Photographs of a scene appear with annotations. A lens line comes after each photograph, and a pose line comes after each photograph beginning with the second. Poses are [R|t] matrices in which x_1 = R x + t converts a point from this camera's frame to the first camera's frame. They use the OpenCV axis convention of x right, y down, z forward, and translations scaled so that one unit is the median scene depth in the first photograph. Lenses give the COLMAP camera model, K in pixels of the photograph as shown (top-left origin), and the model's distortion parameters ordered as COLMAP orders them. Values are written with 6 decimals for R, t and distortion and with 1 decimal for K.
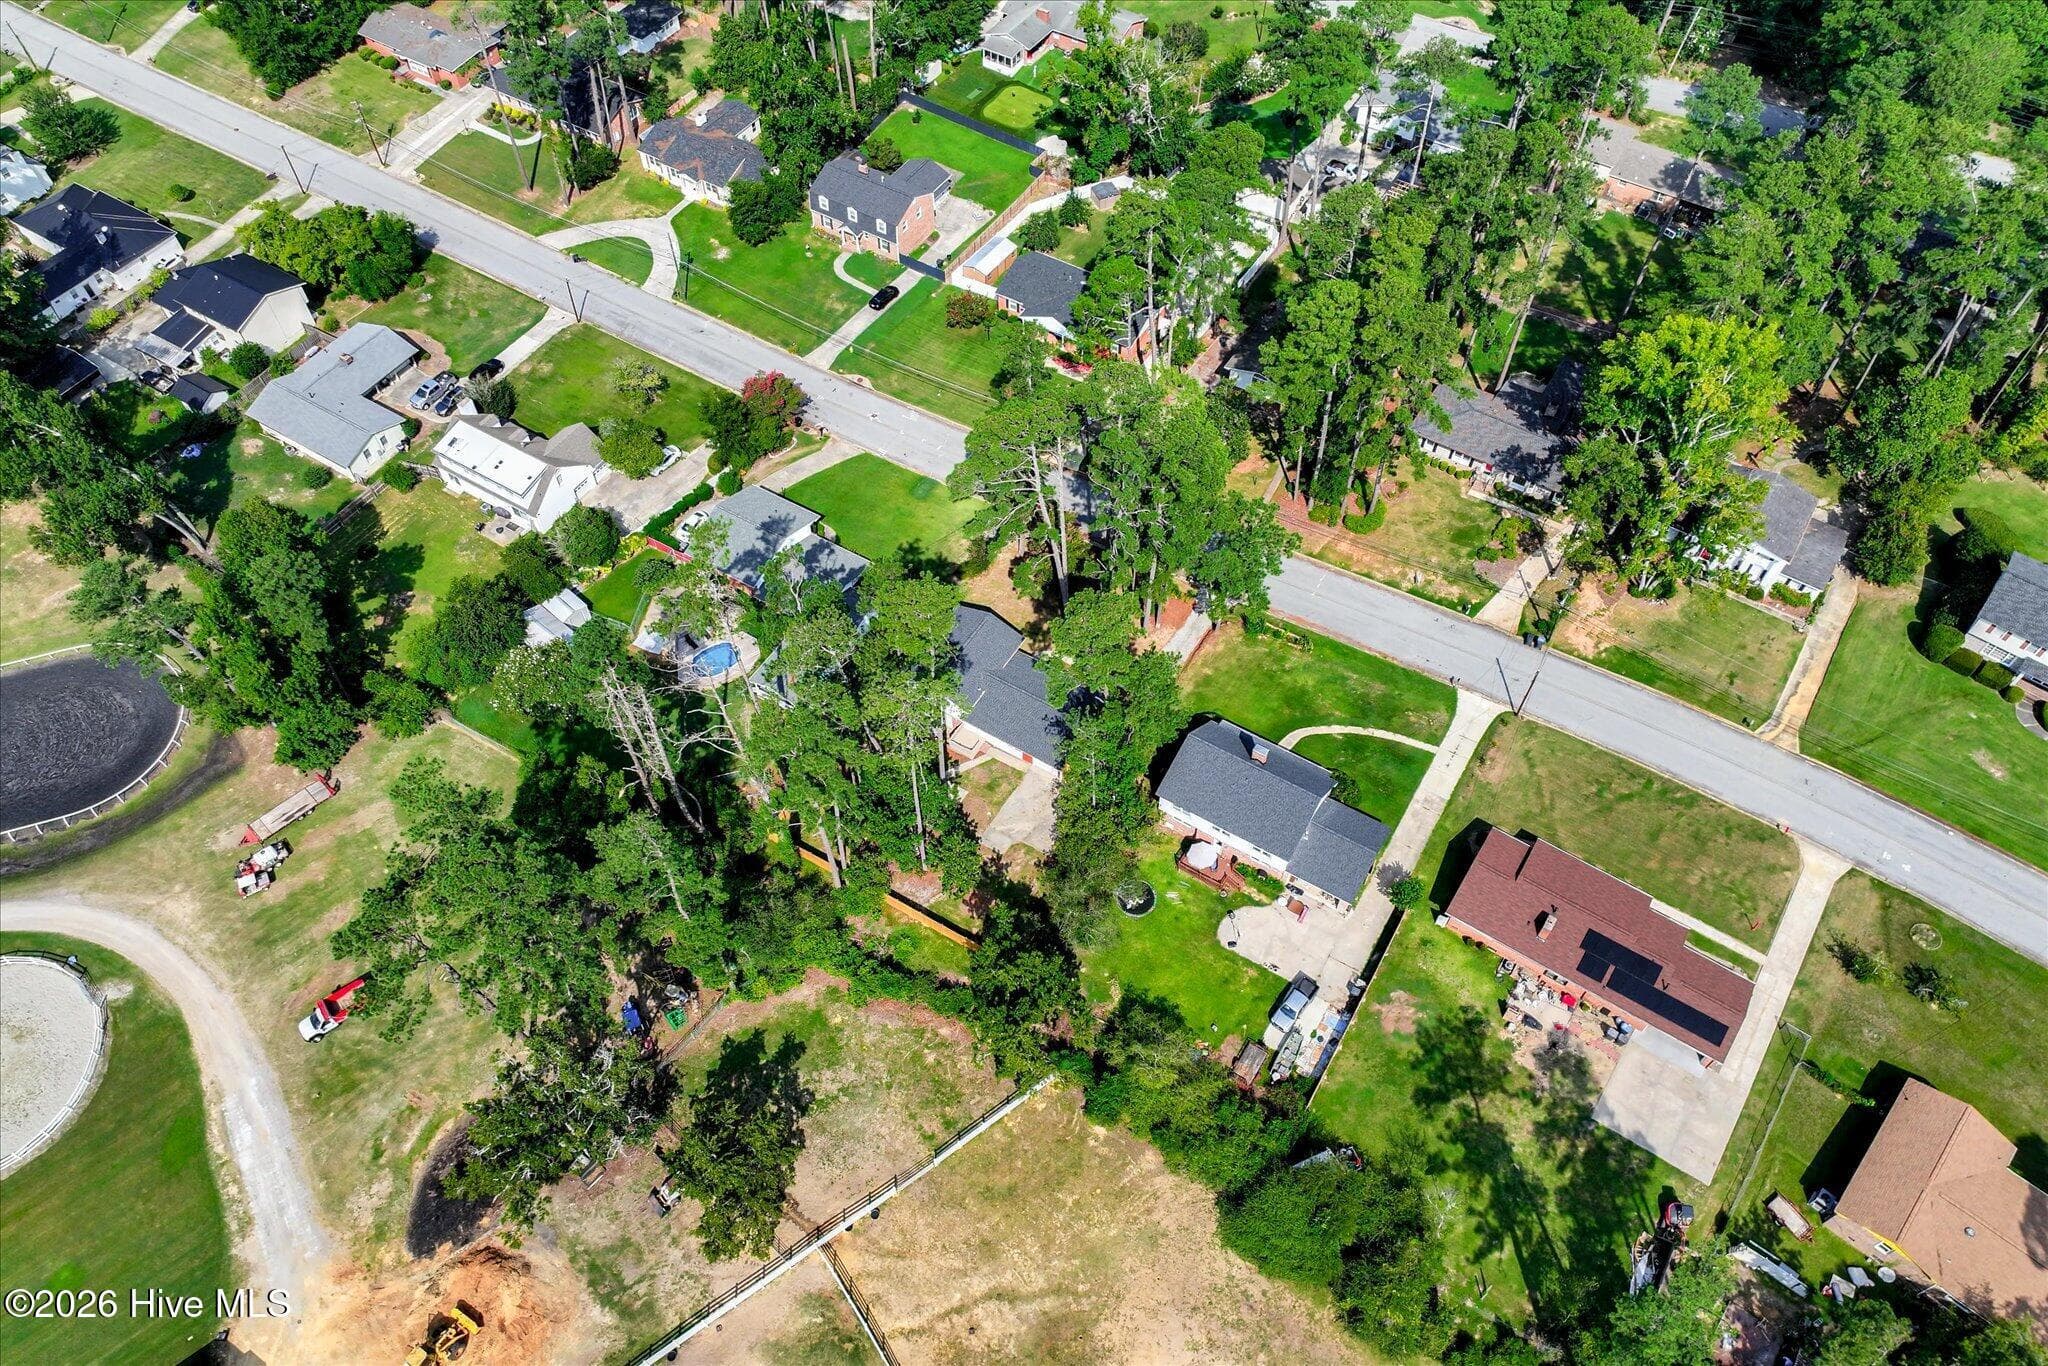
lens RADIAL K [[1438.7, 0, 1032.6], [0, 1438.7, 683.1], [0, 0, 1]] dist [-0.000233, 0.010556]
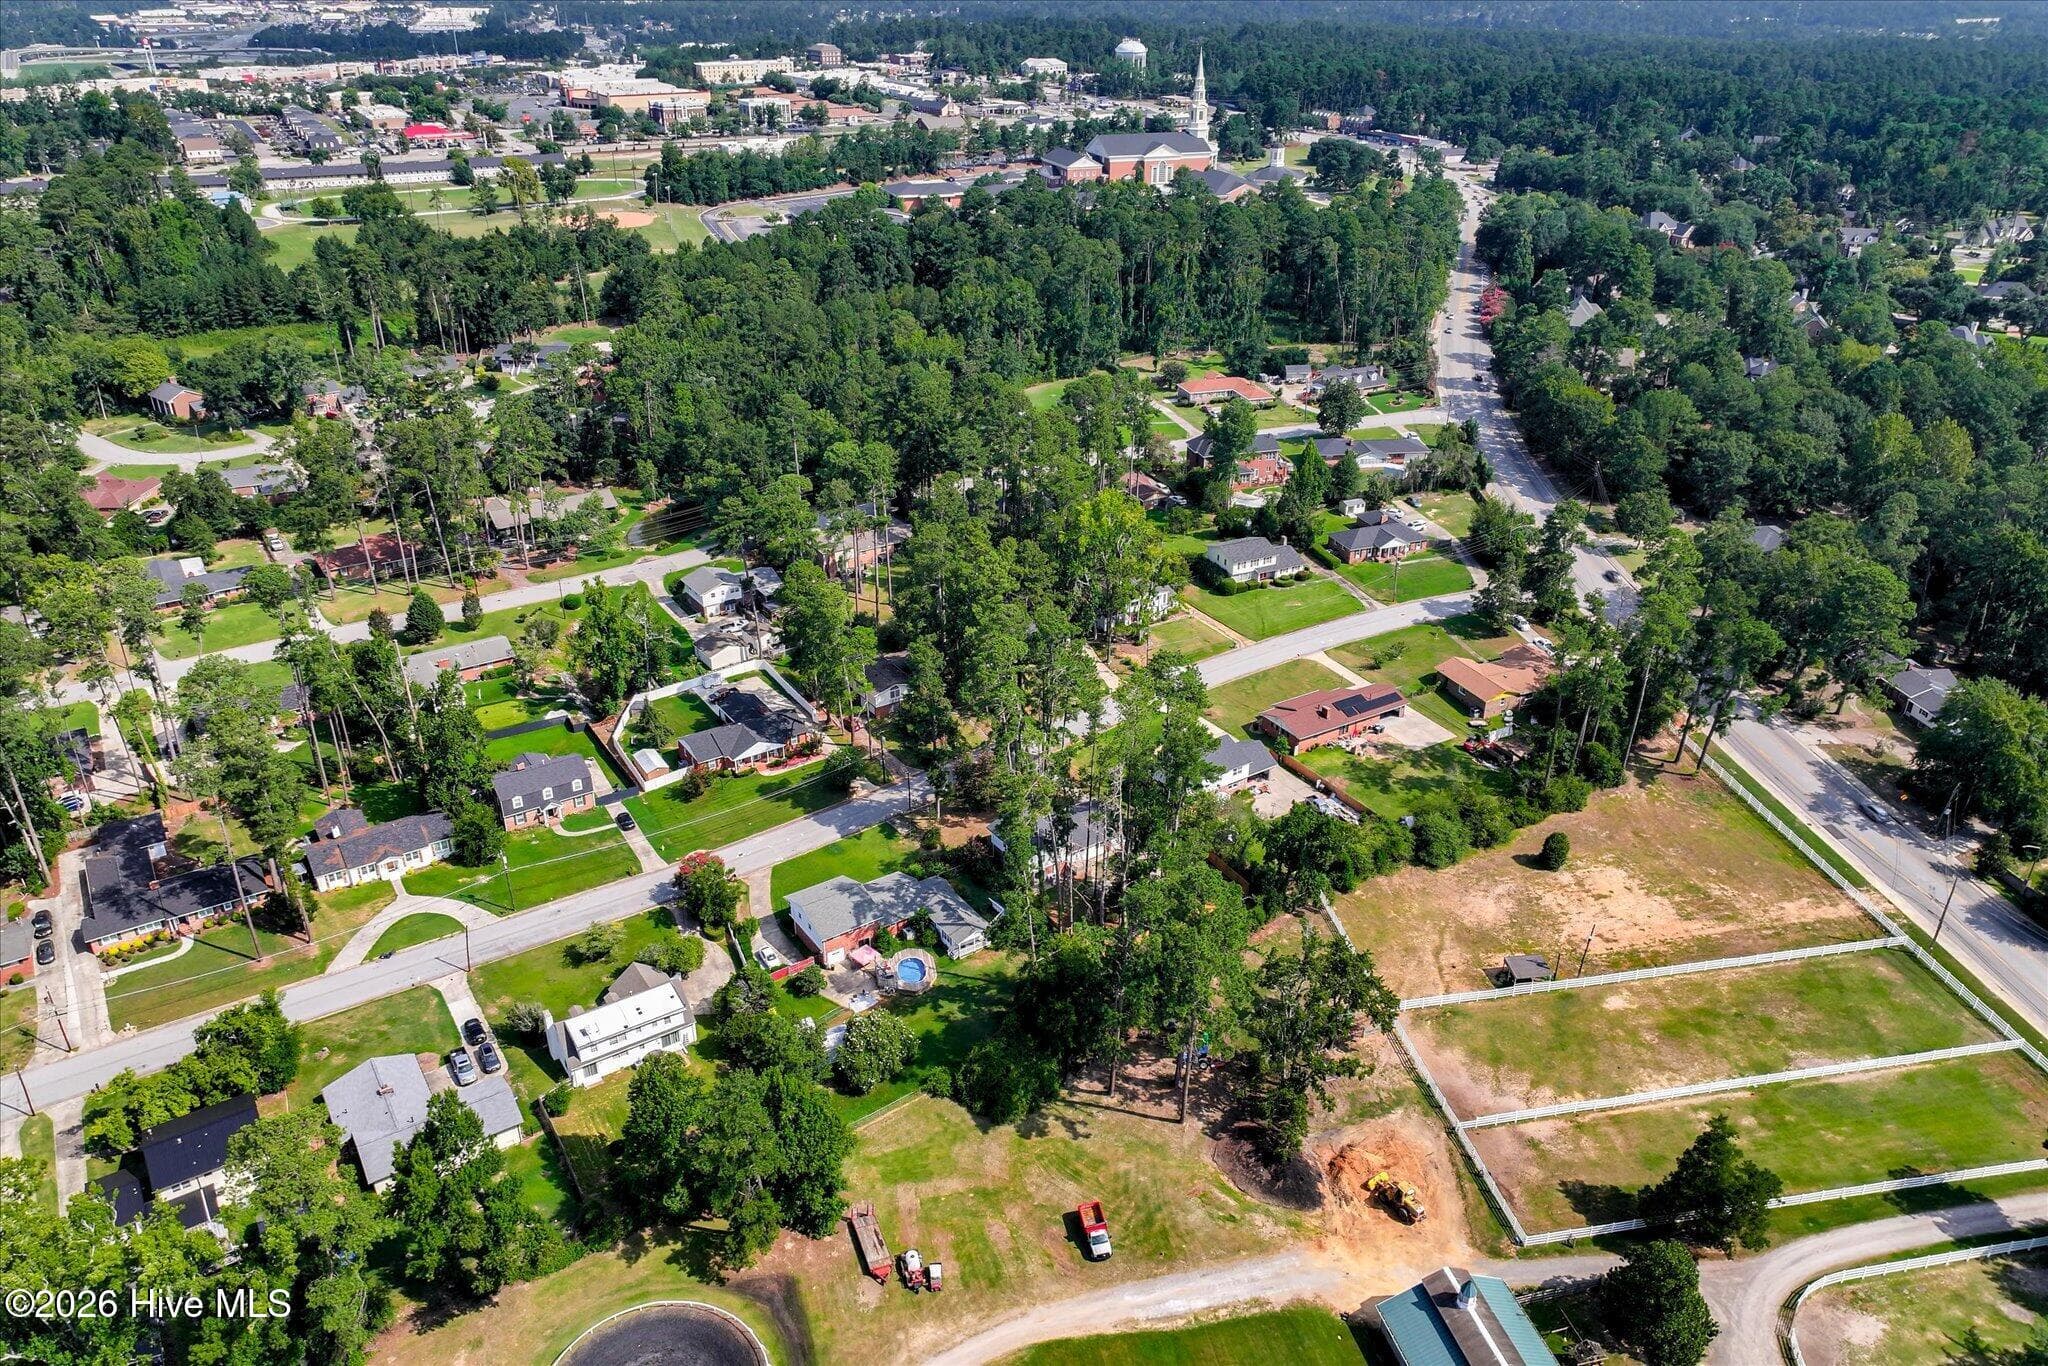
lens RADIAL K [[1438.7, 0, 1032.6], [0, 1438.7, 683.1], [0, 0, 1]] dist [-0.000233, 0.010556]
pose [[0.416690, -0.415654, 0.808456, -1.182894], [0.734187, 0.678298, -0.029676, -0.077947], [-0.536039, 0.605924, 0.587808, 0.041762]]
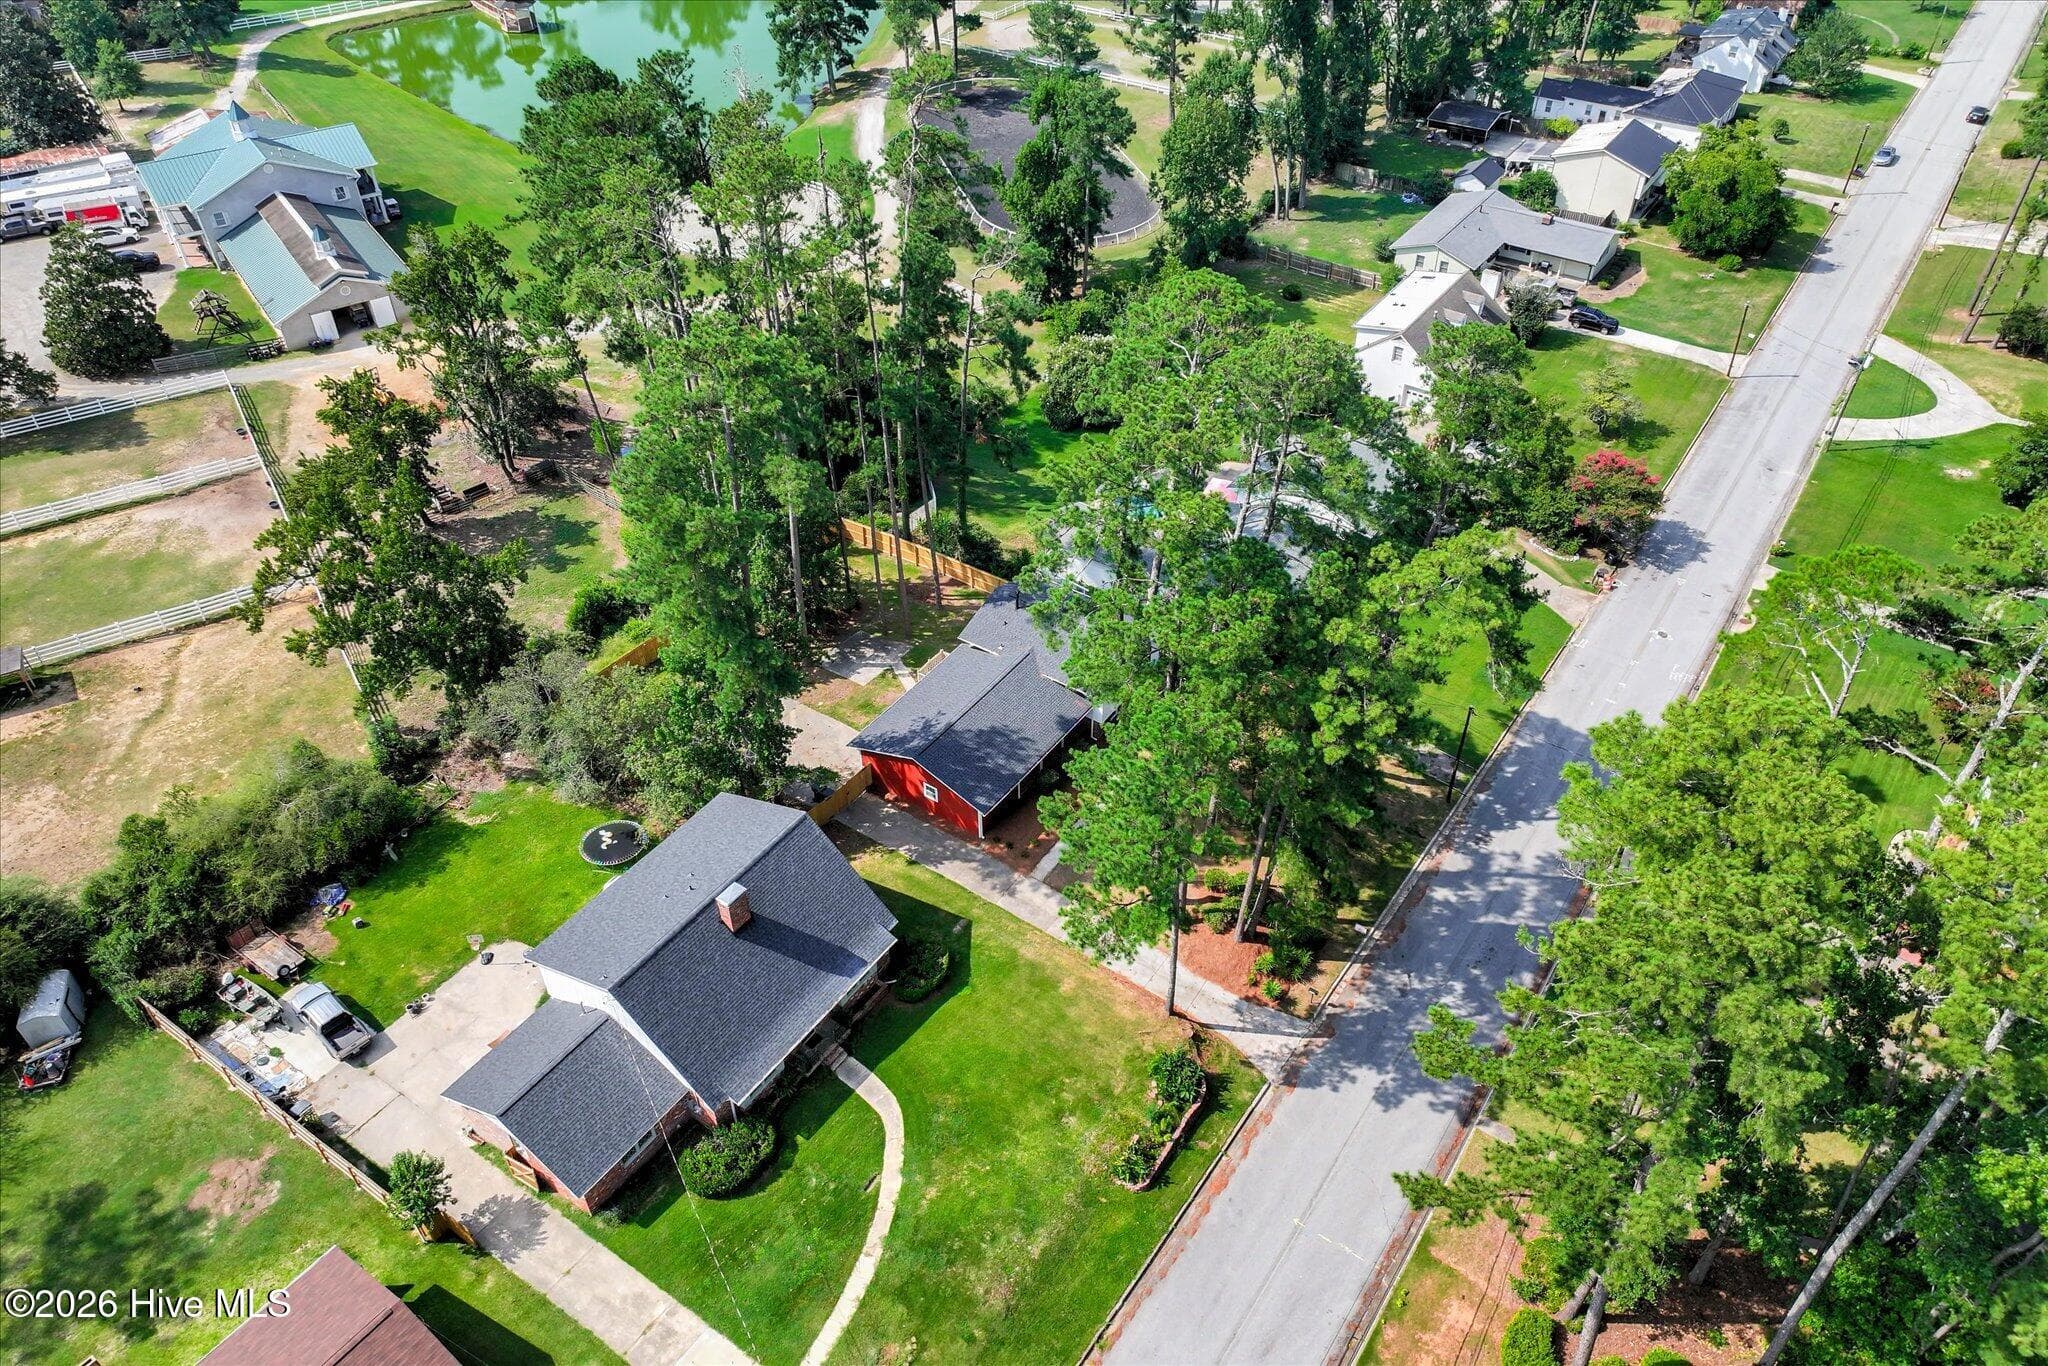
lens RADIAL K [[1438.7, 0, 1032.6], [0, 1438.7, 683.1], [0, 0, 1]] dist [-0.000233, 0.010556]
pose [[-0.050989, 0.644711, -0.762724, 0.457230], [-0.807586, 0.422683, 0.411271, -0.261358], [0.587541, 0.636936, 0.499107, 0.694782]]
